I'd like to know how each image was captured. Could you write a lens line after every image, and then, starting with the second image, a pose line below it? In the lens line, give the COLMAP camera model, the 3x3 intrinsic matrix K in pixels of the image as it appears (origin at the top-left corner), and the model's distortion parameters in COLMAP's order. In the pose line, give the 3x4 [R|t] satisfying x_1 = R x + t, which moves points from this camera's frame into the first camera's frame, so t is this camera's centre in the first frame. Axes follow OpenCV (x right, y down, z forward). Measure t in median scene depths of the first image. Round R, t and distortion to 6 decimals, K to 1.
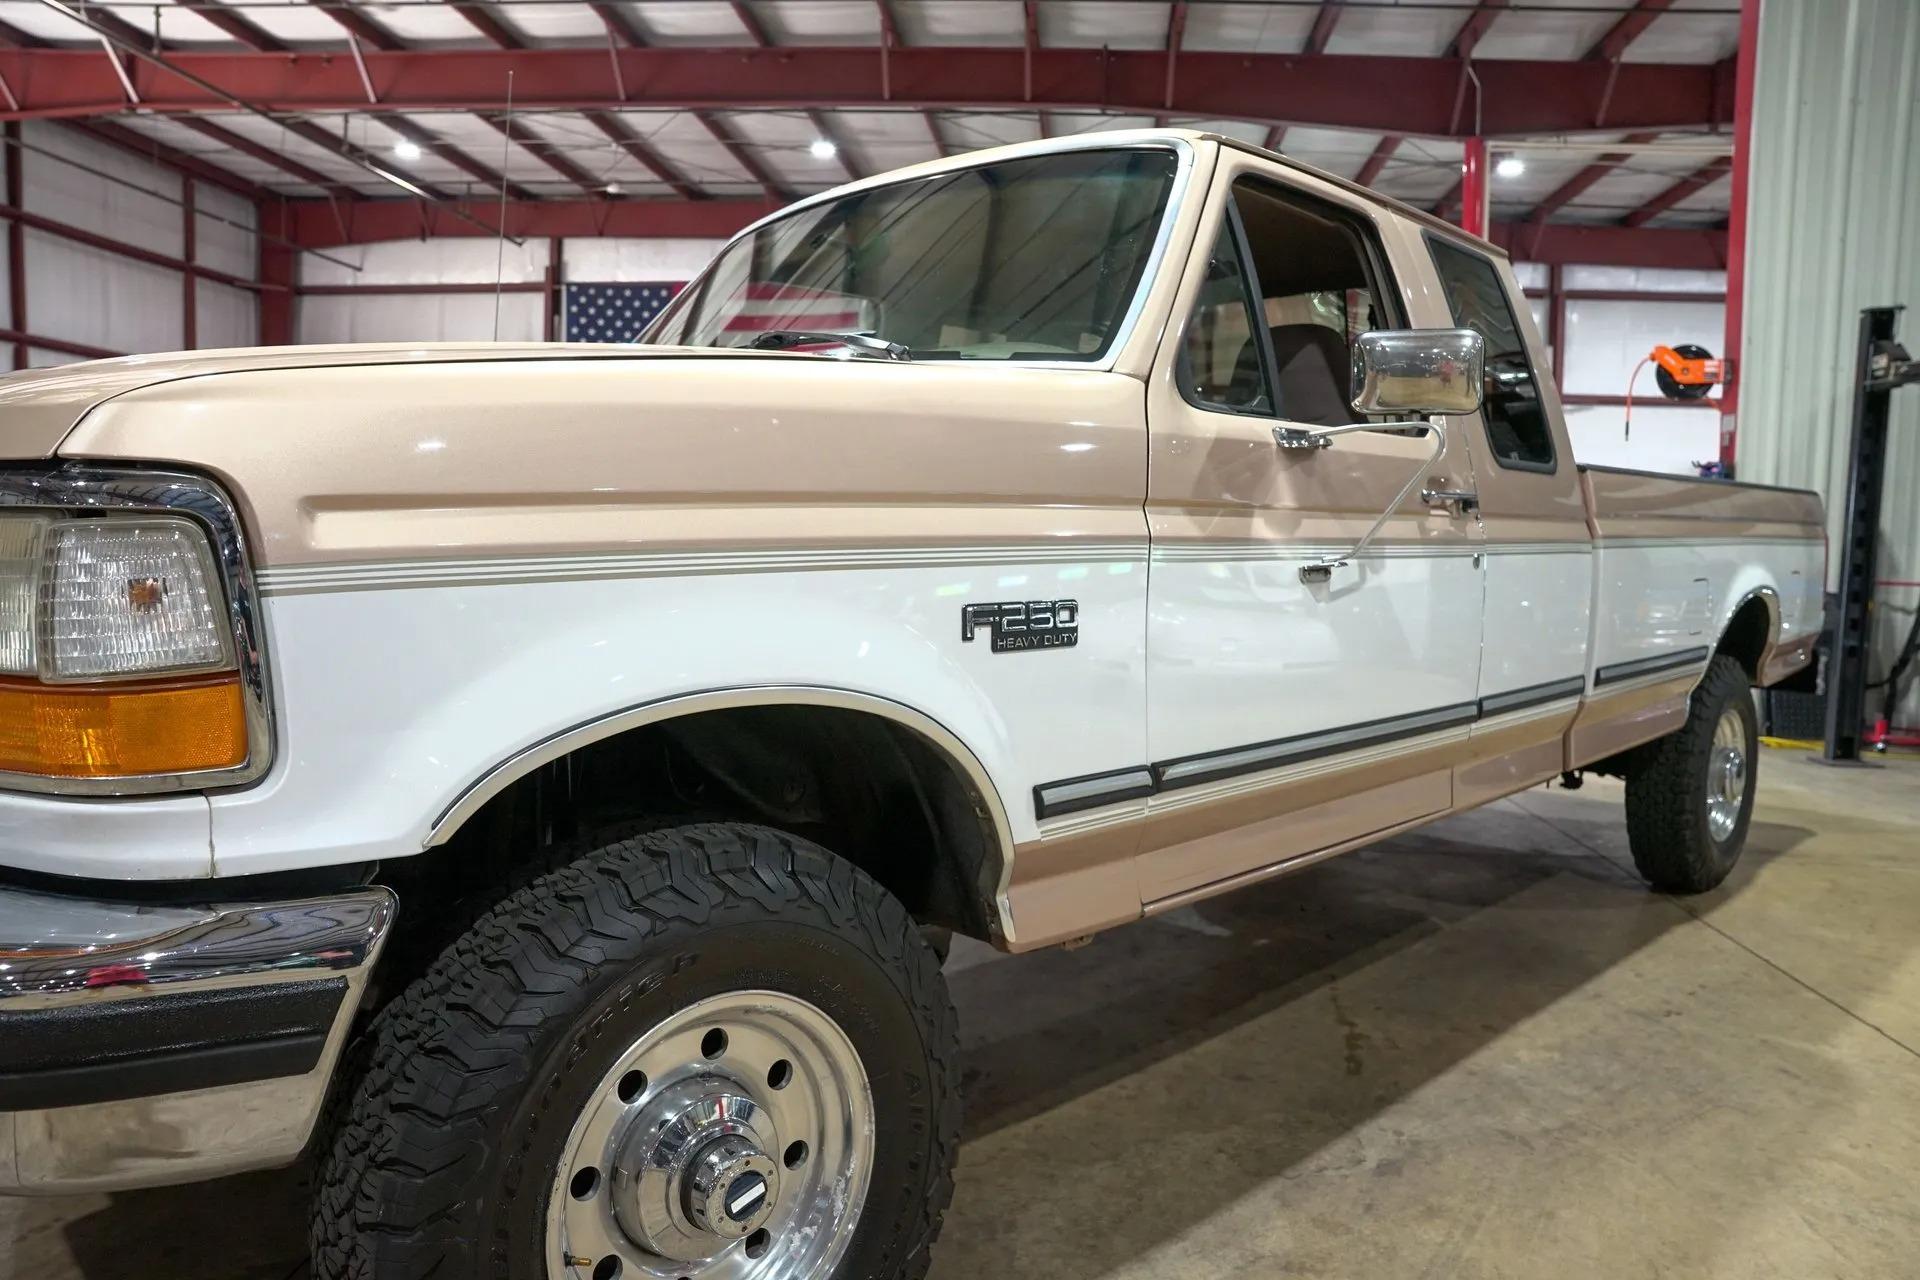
lens RADIAL K [[1312.3, 0, 966.5], [0, 1312.3, 642.5], [0, 0, 1]] dist [-0.131572, 0.102306]
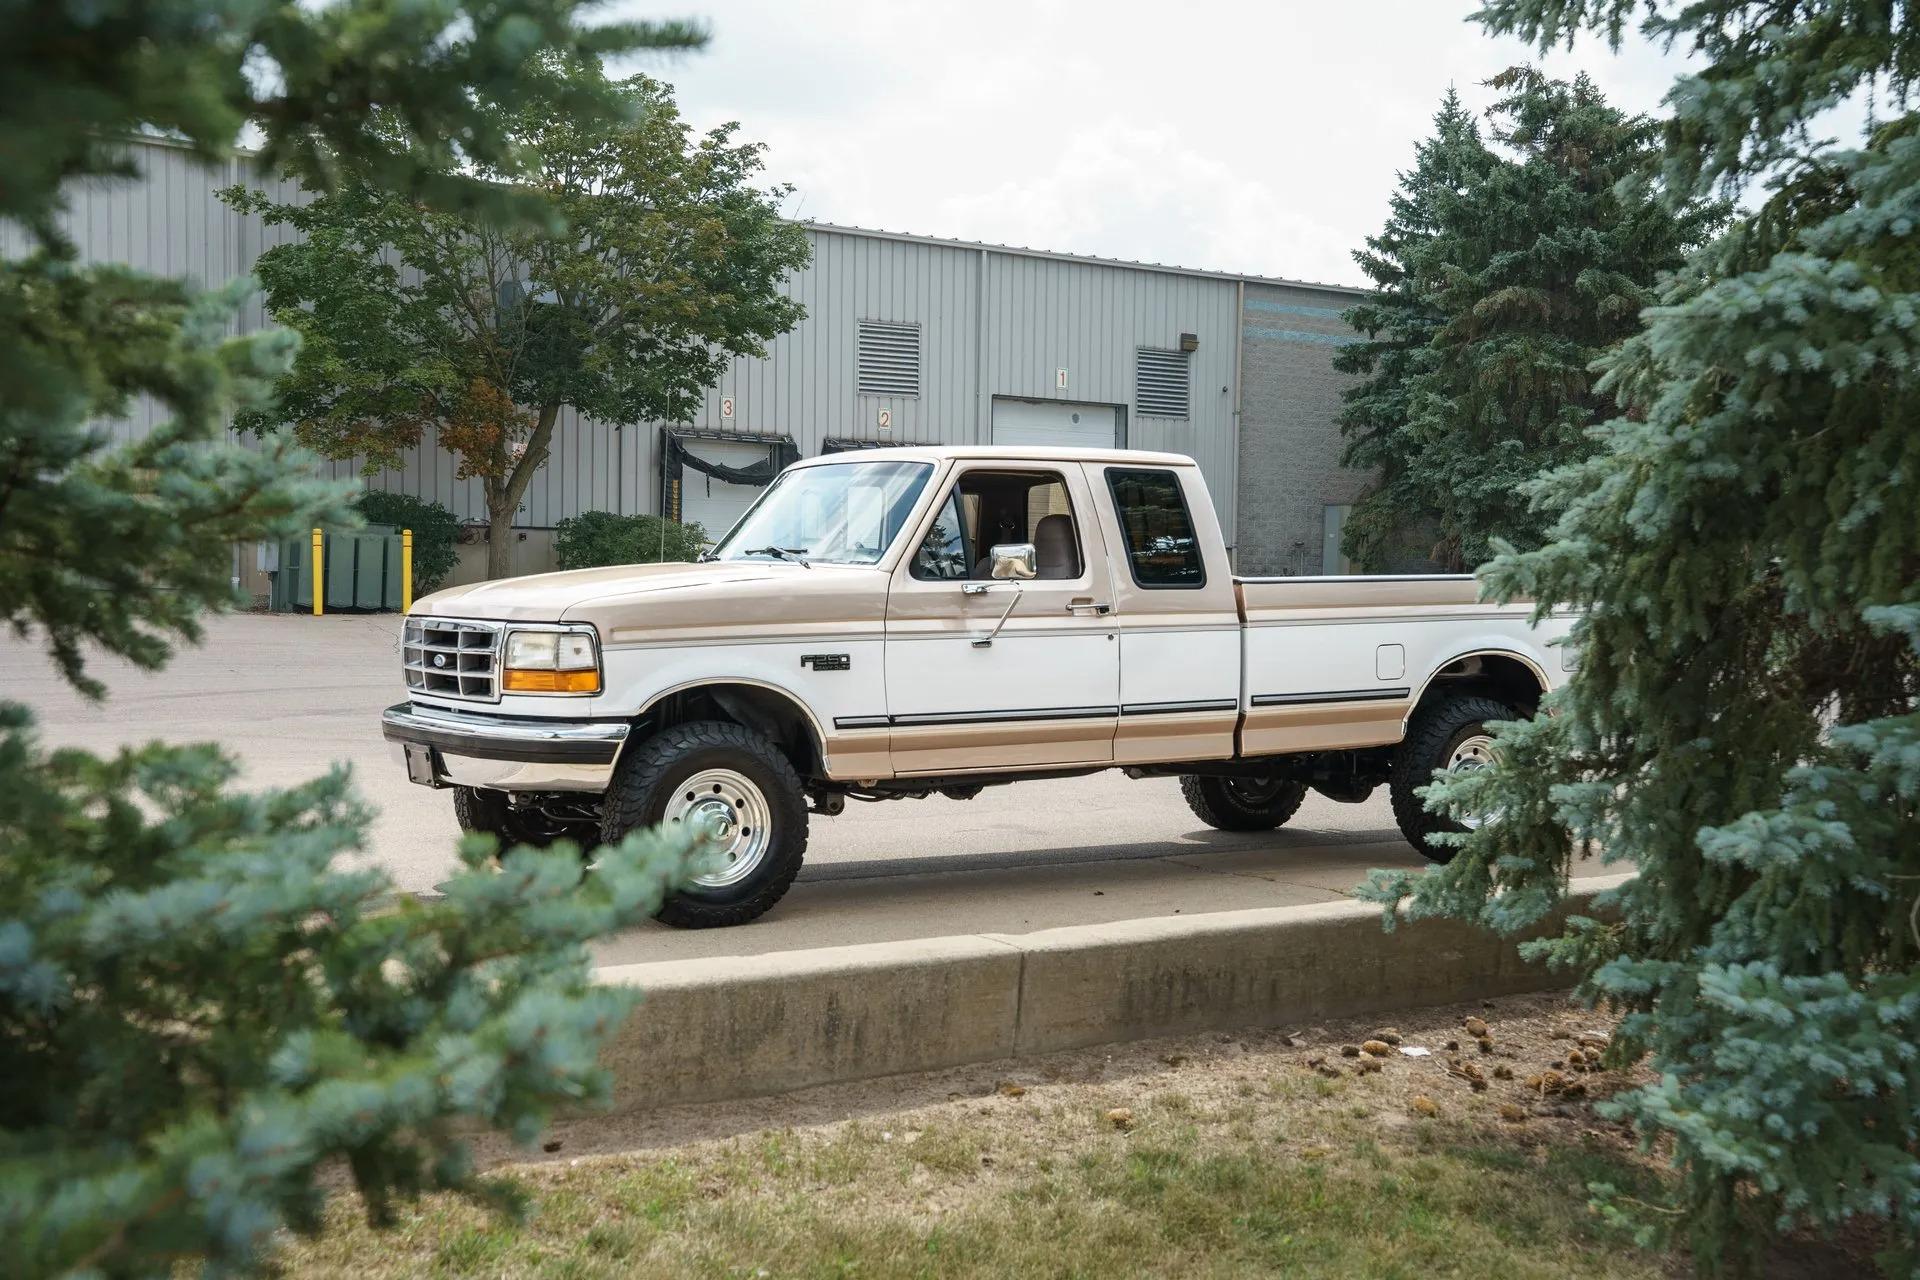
lens RADIAL K [[2183.0, 0, 960.1], [0, 2183.0, 631.1], [0, 0, 1]] dist [0.090705, 0.000000]
pose [[0.973463, -0.011475, -0.228556, 1.071953], [-0.002817, 0.998065, -0.062111, 0.162317], [0.228827, 0.061106, 0.971547, -2.737448]]
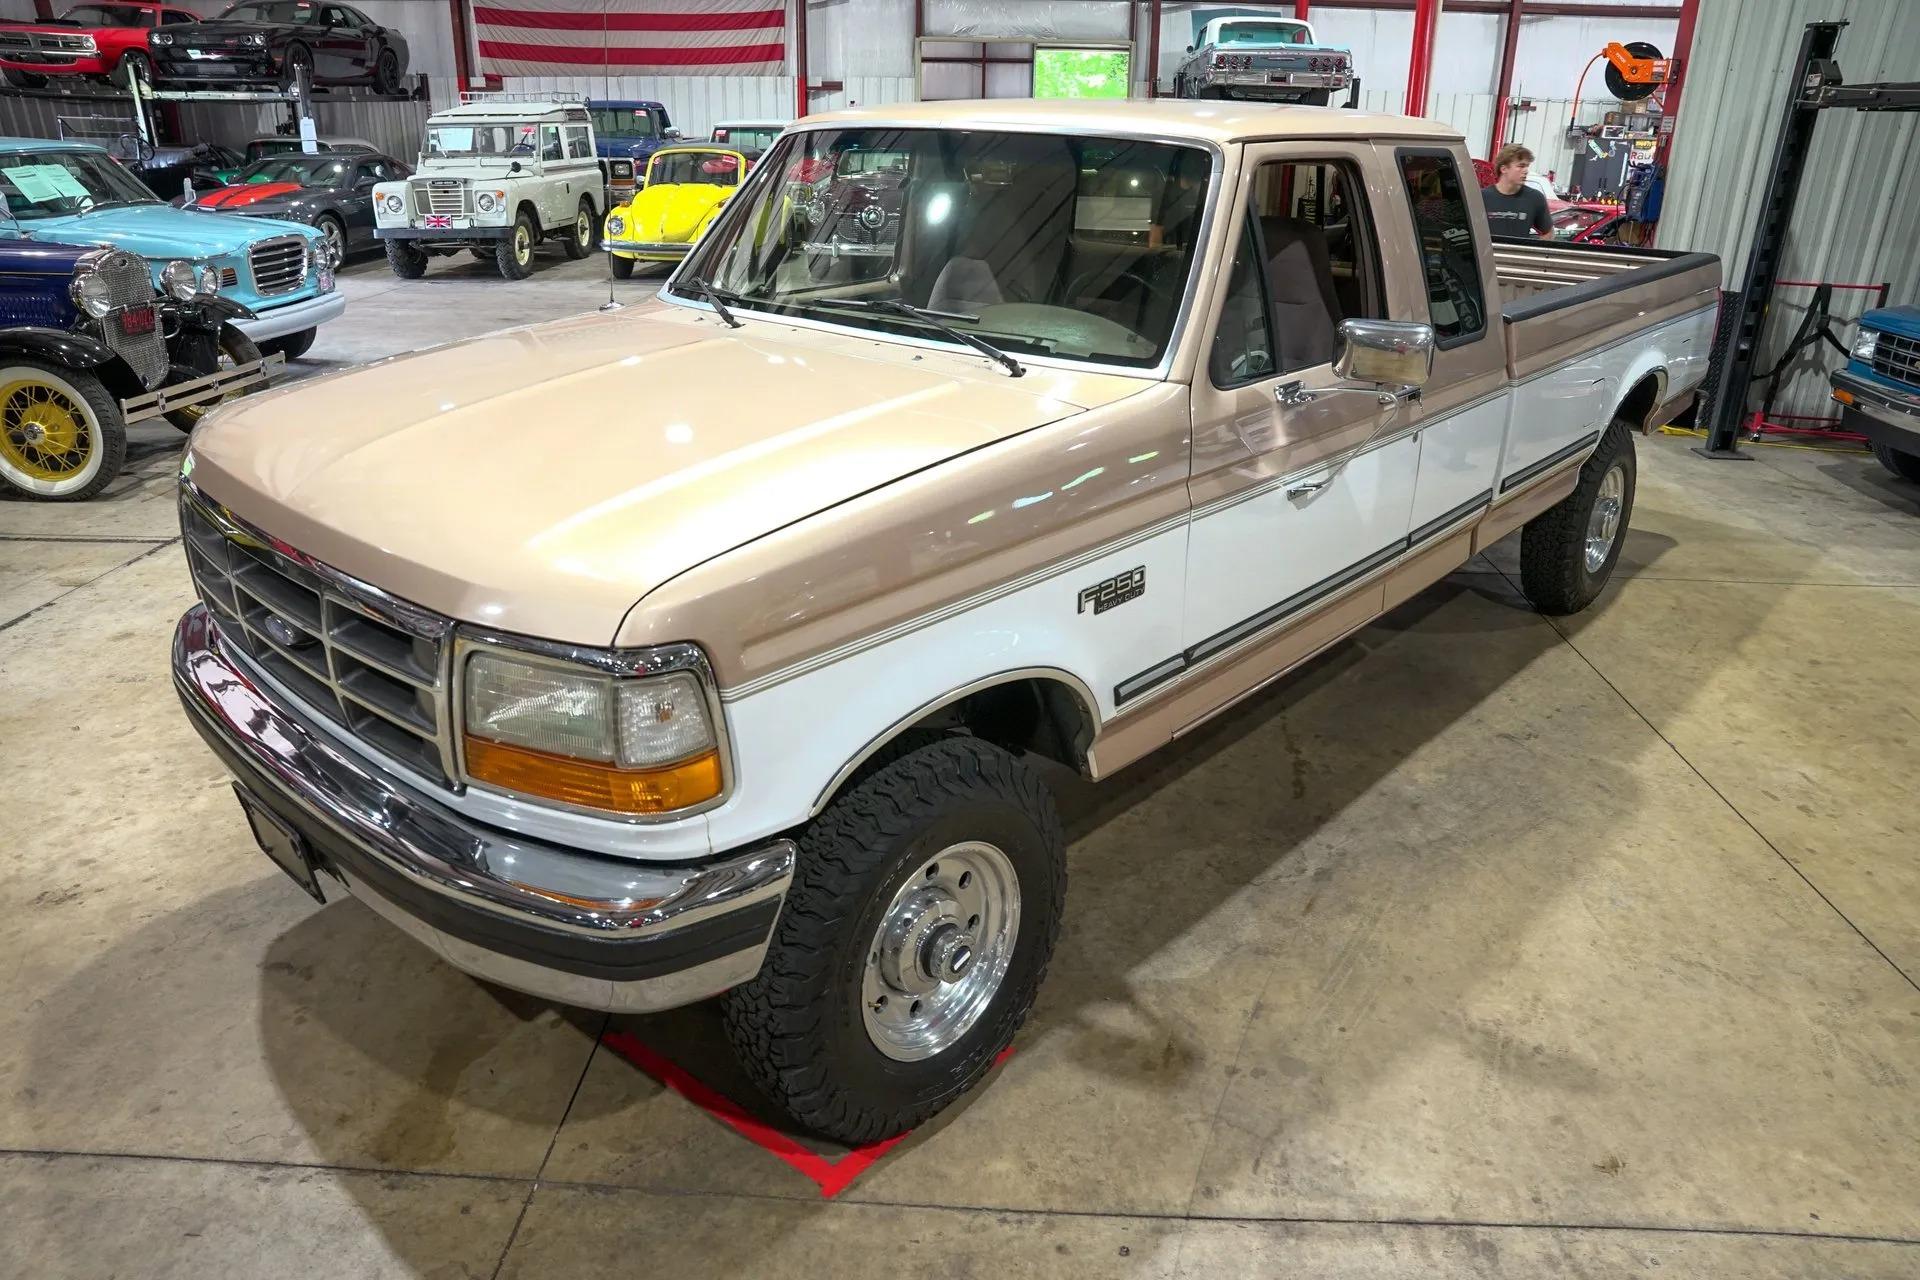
lens RADIAL K [[1312.3, 0, 966.5], [0, 1312.3, 642.4], [0, 0, 1]] dist [-0.131572, 0.102306]
pose [[0.998357, -0.028424, 0.049753, -0.144373], [0.011794, 0.951636, 0.307001, -0.303052], [-0.056073, -0.305910, 0.950408, -0.313231]]
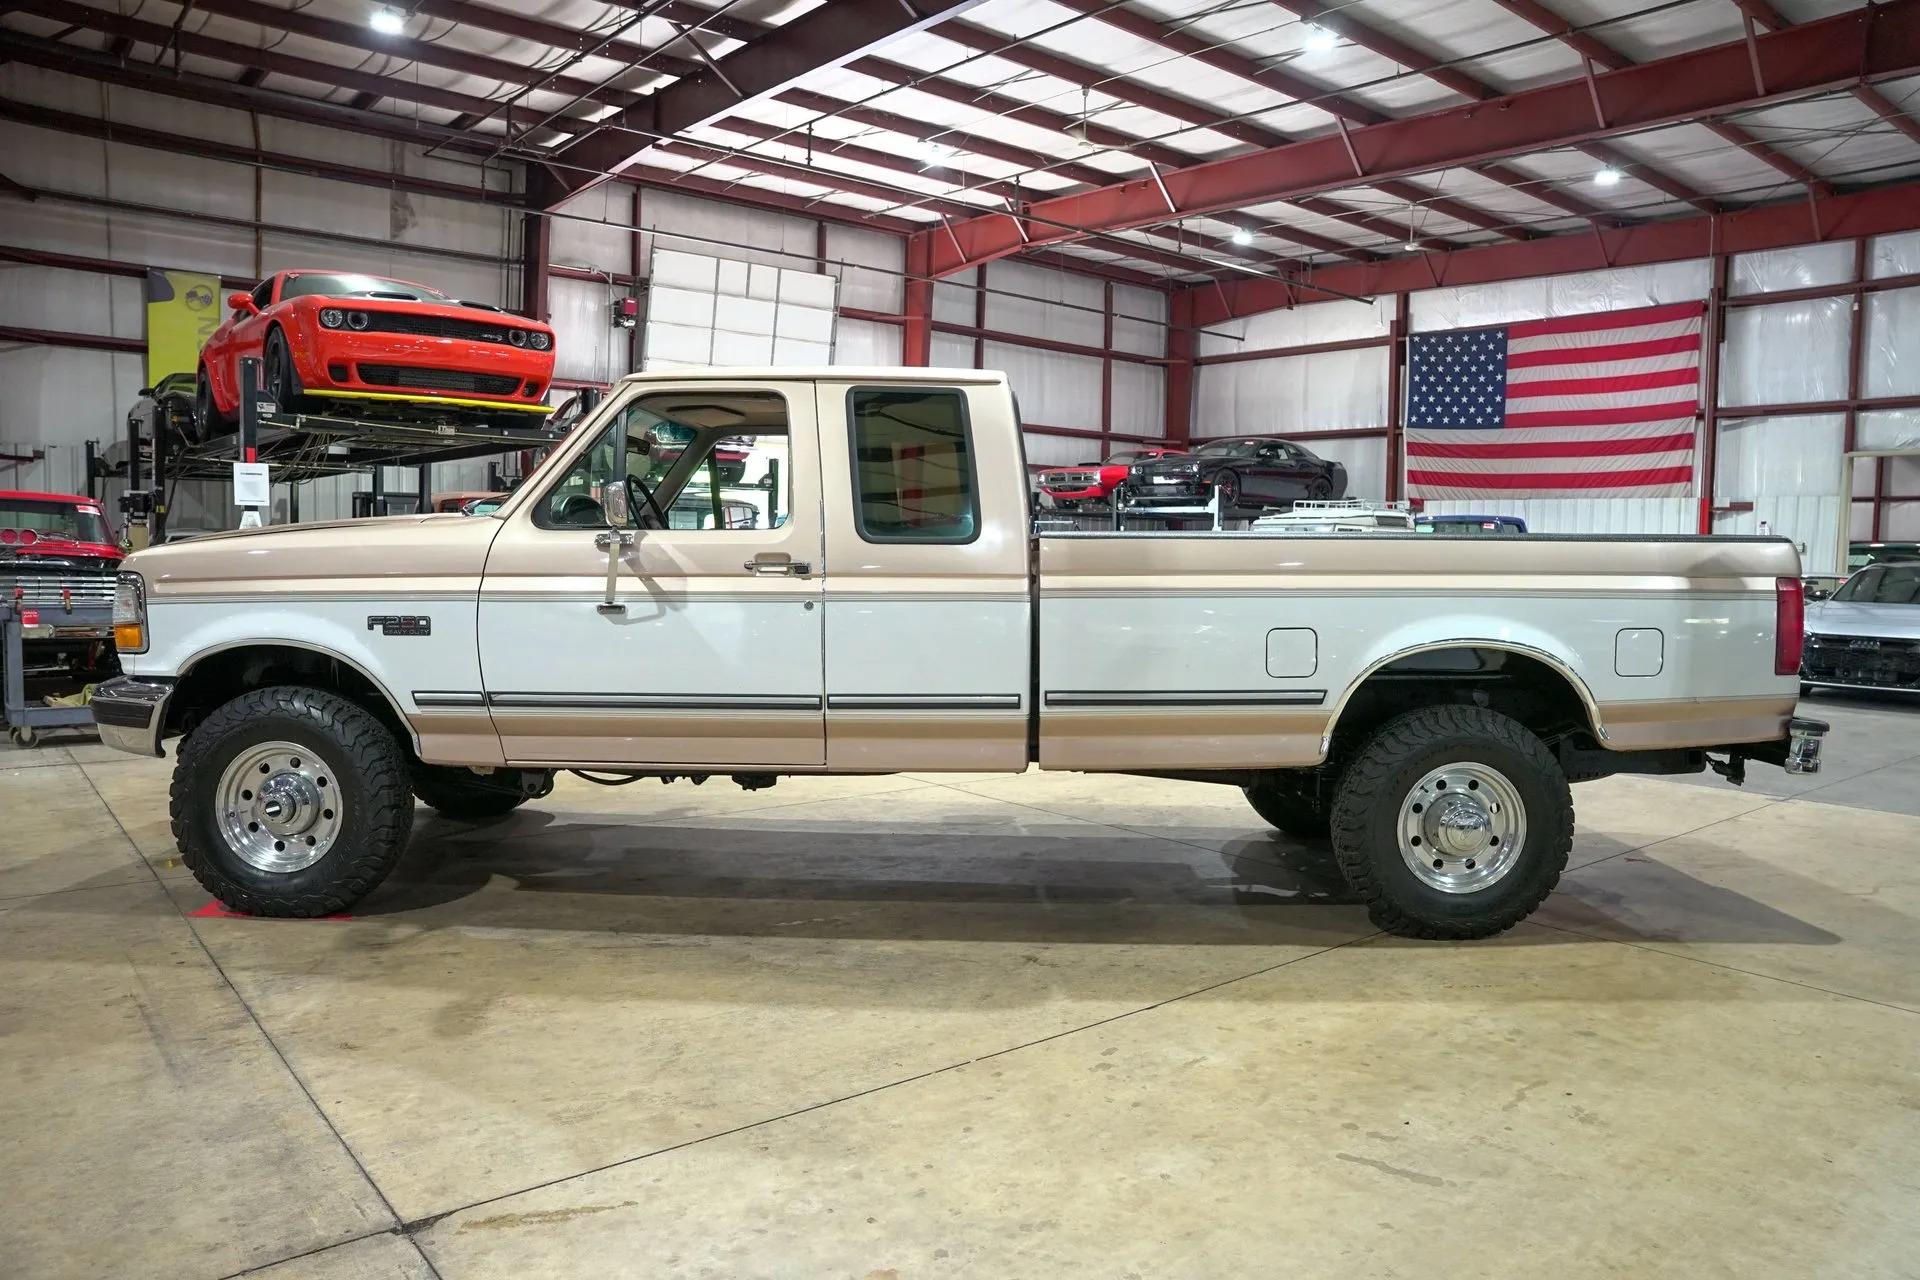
lens RADIAL K [[1312.3, 0, 961.6], [0, 1312.3, 644.8], [0, 0, 1]] dist [-0.131572, 0.102306]
pose [[0.711379, 0.042329, -0.701533, 1.843431], [-0.059460, 0.998231, -0.000063, -0.029042], [0.700289, 0.041758, 0.712637, -0.006420]]
